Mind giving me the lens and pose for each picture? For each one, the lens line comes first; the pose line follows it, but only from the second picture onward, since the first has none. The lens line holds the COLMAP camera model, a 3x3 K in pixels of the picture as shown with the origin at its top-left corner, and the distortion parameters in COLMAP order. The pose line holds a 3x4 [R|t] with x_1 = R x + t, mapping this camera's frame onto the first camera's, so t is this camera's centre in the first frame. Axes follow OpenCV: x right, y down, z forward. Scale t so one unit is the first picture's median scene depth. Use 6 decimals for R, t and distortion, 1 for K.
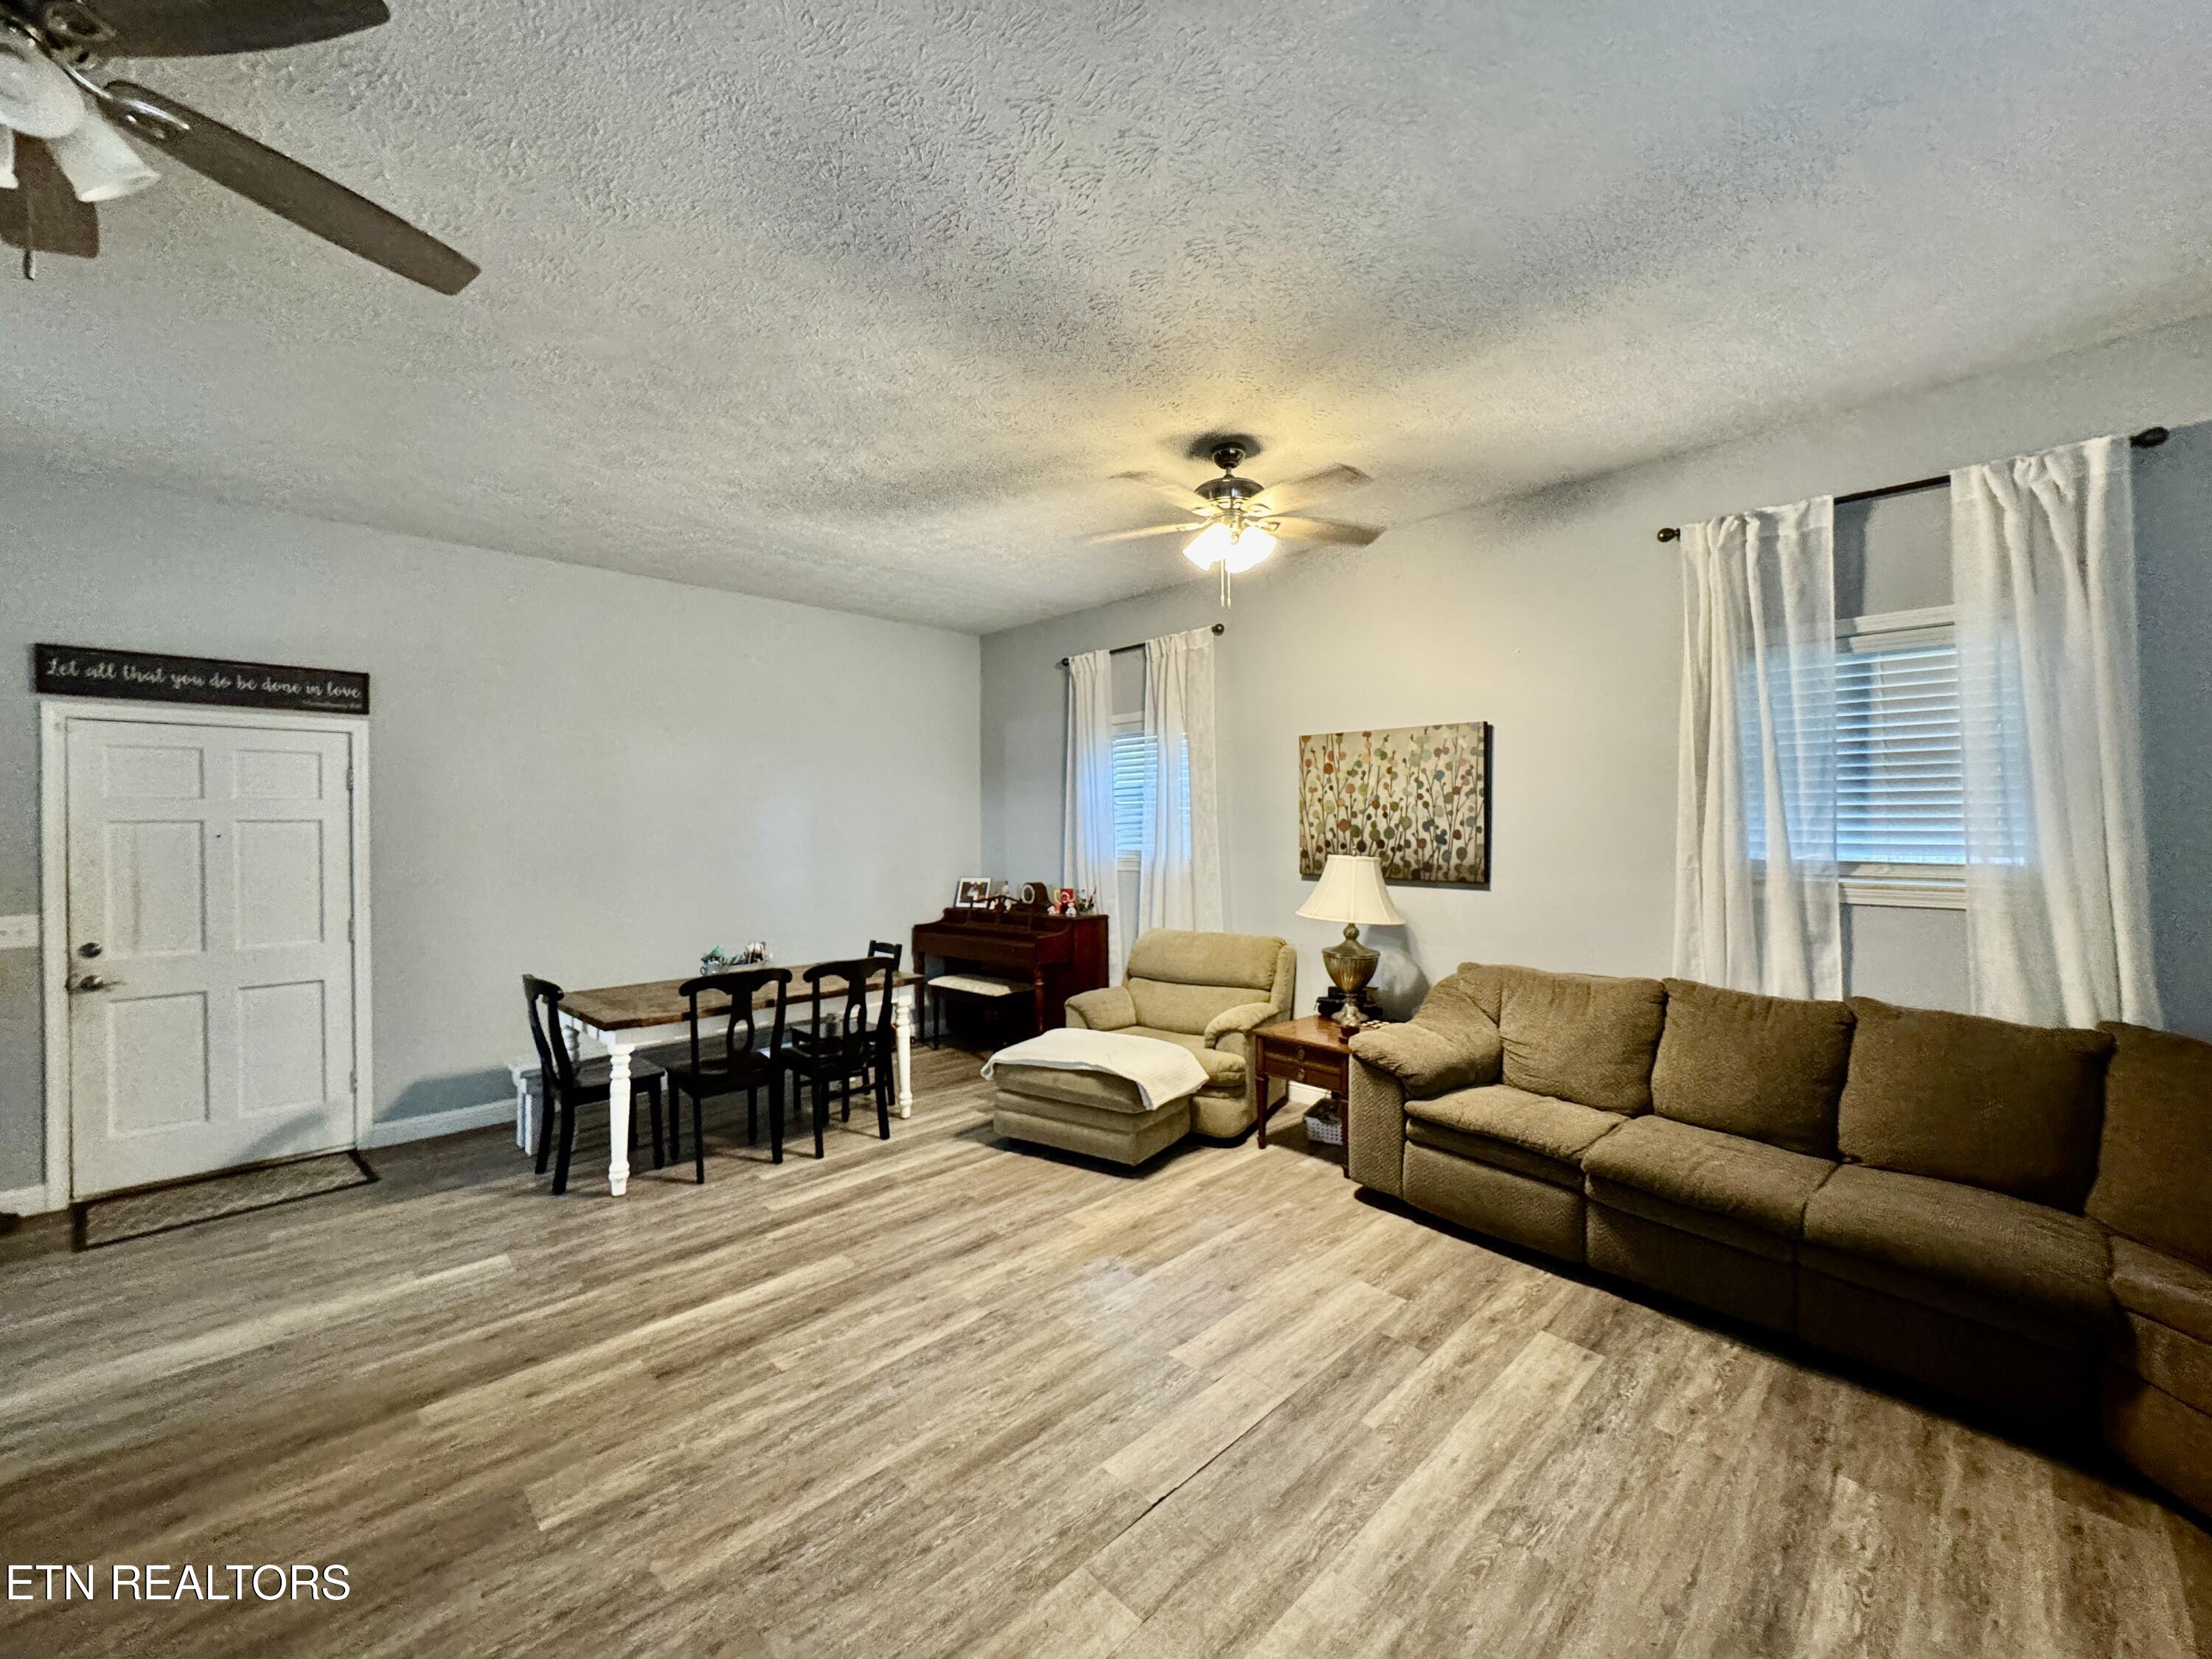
lens RADIAL K [[880.1, 0, 1101.9], [0, 880.1, 827.1], [0, 0, 1]] dist [-0.002628, -0.000341]
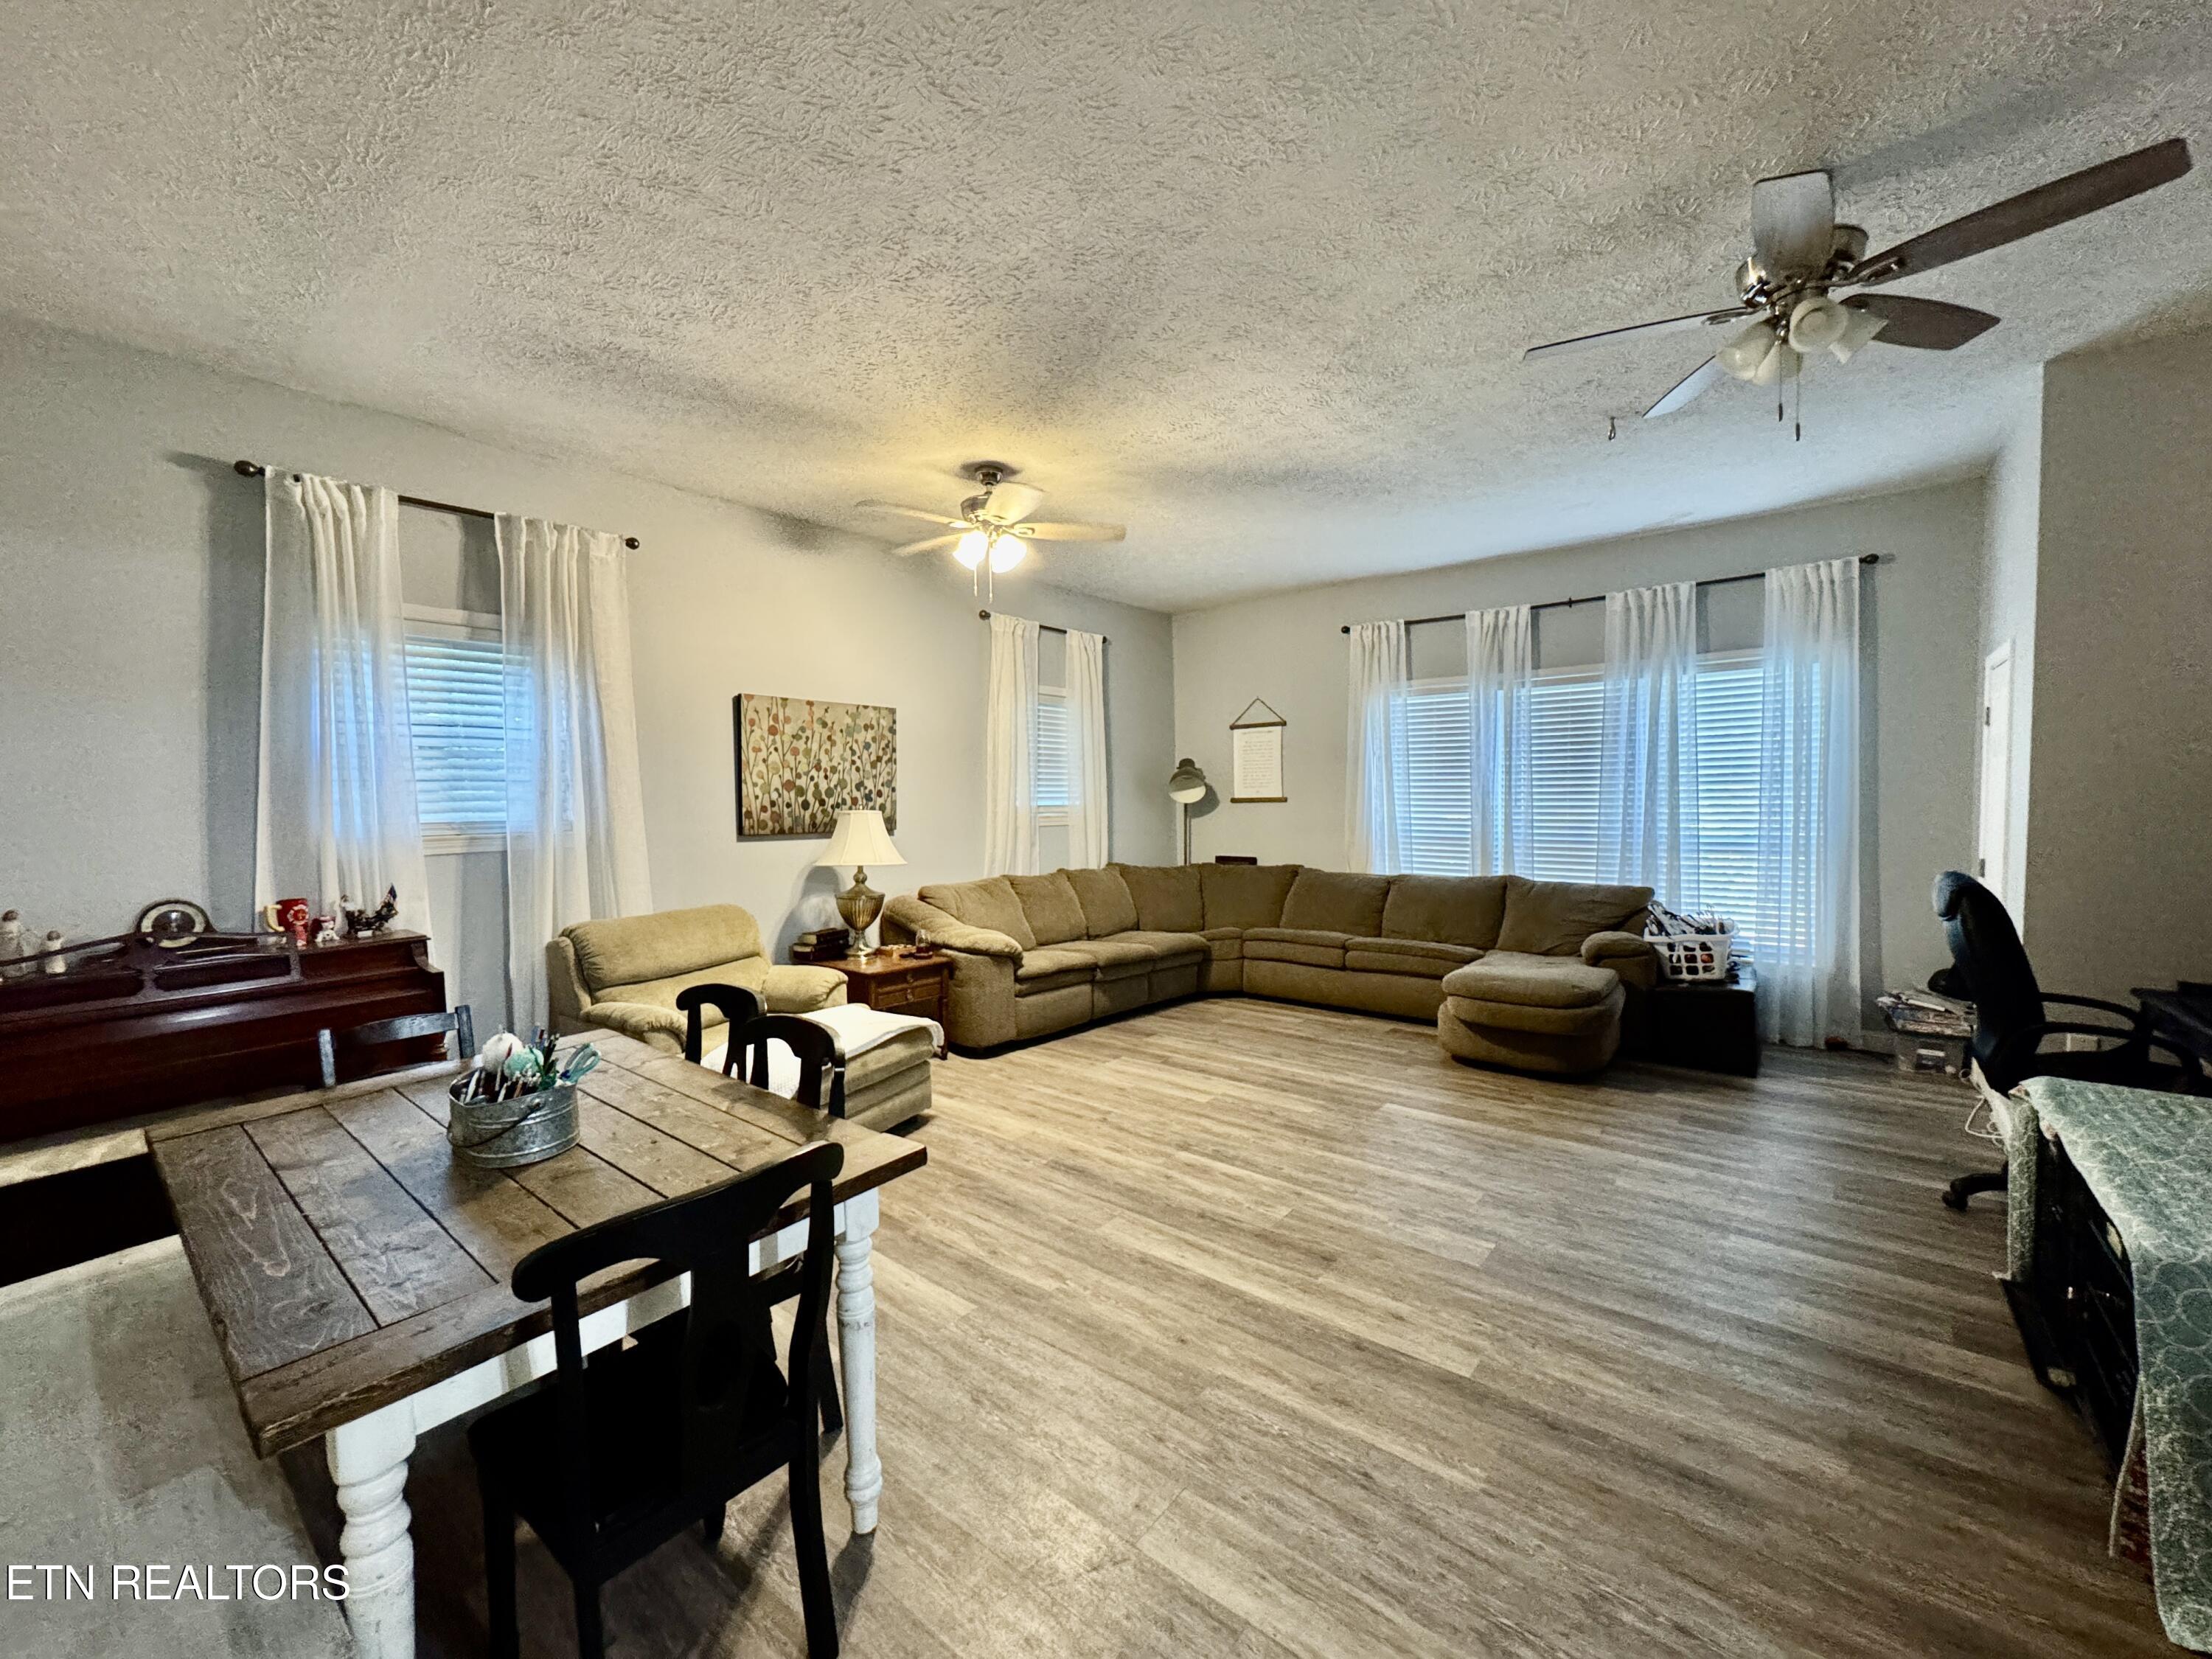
lens RADIAL K [[880.1, 0, 1107.4], [0, 880.1, 827.2], [0, 0, 1]] dist [-0.002628, -0.000341]
pose [[-0.107928, -0.027942, 0.993766, -0.917674], [0.014098, 0.999461, 0.029633, 0.024579], [-0.994059, 0.017209, -0.107476, 0.818706]]
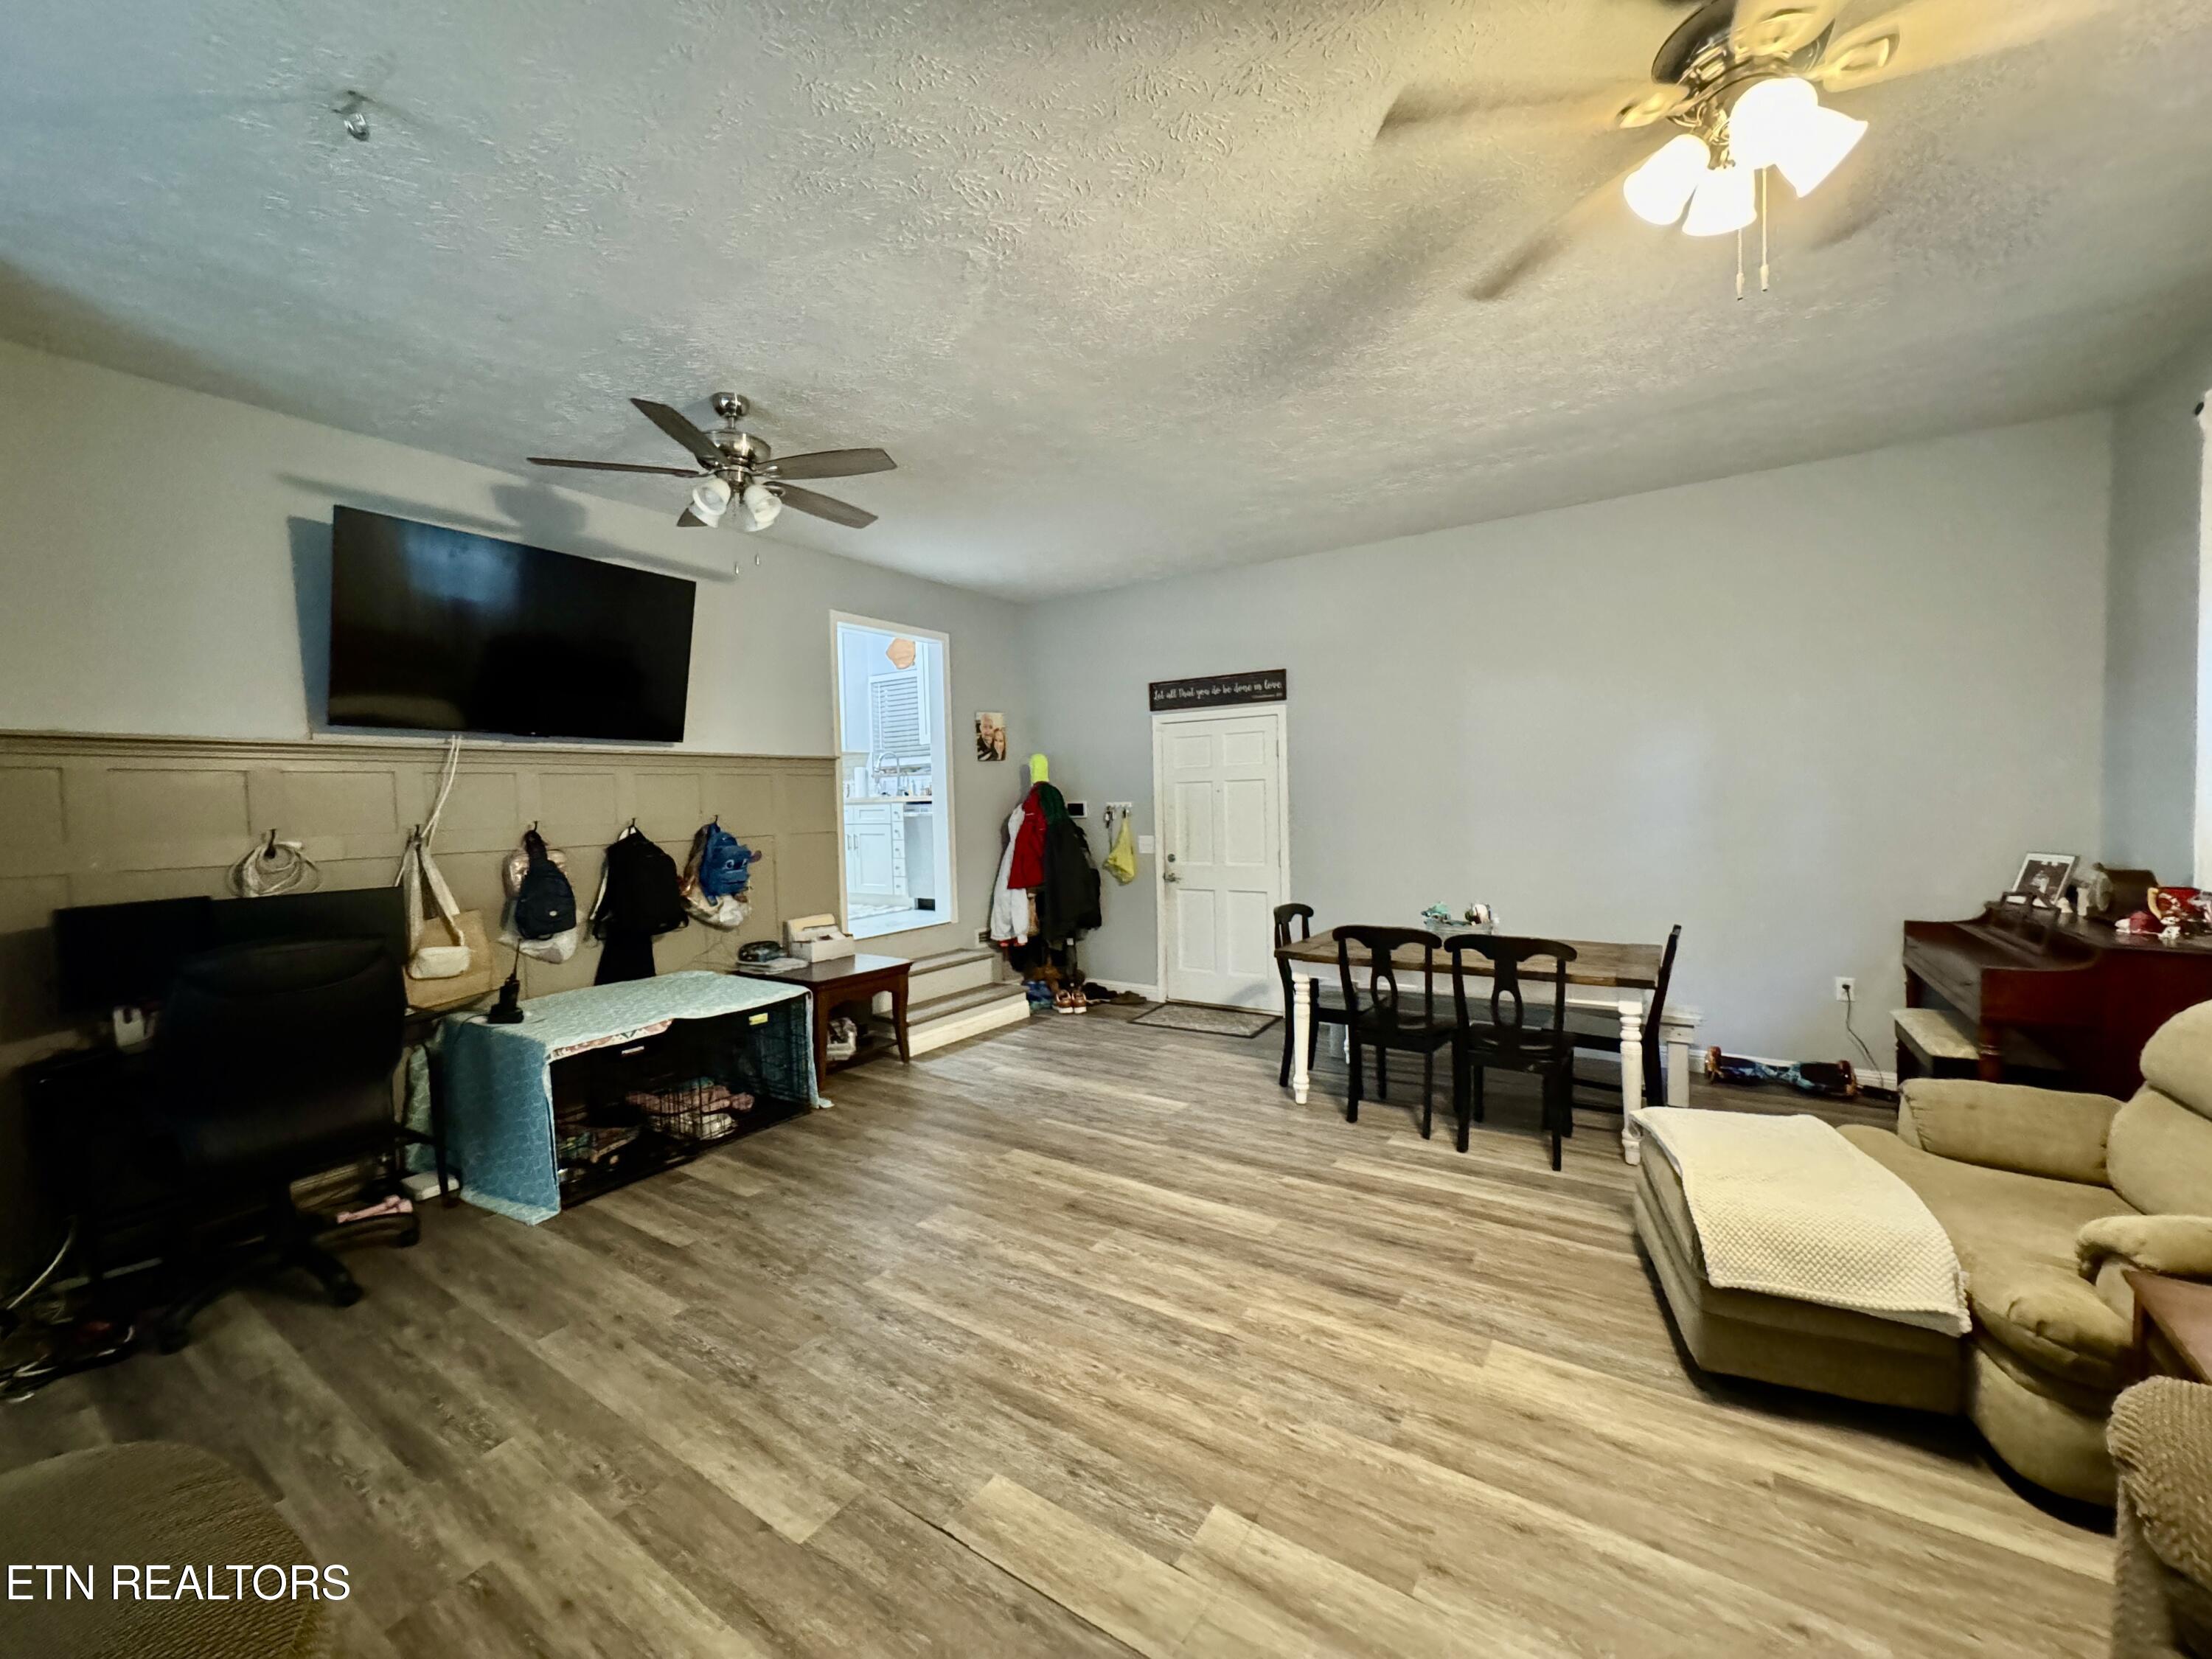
lens RADIAL K [[880.1, 0, 1108.0], [0, 880.1, 825.9], [0, 0, 1]] dist [-0.002628, -0.000341]
pose [[0.202667, 0.034938, -0.978624, 0.455857], [0.023173, 0.998912, 0.040462, 0.004474], [0.978974, -0.030878, 0.201637, 0.477550]]
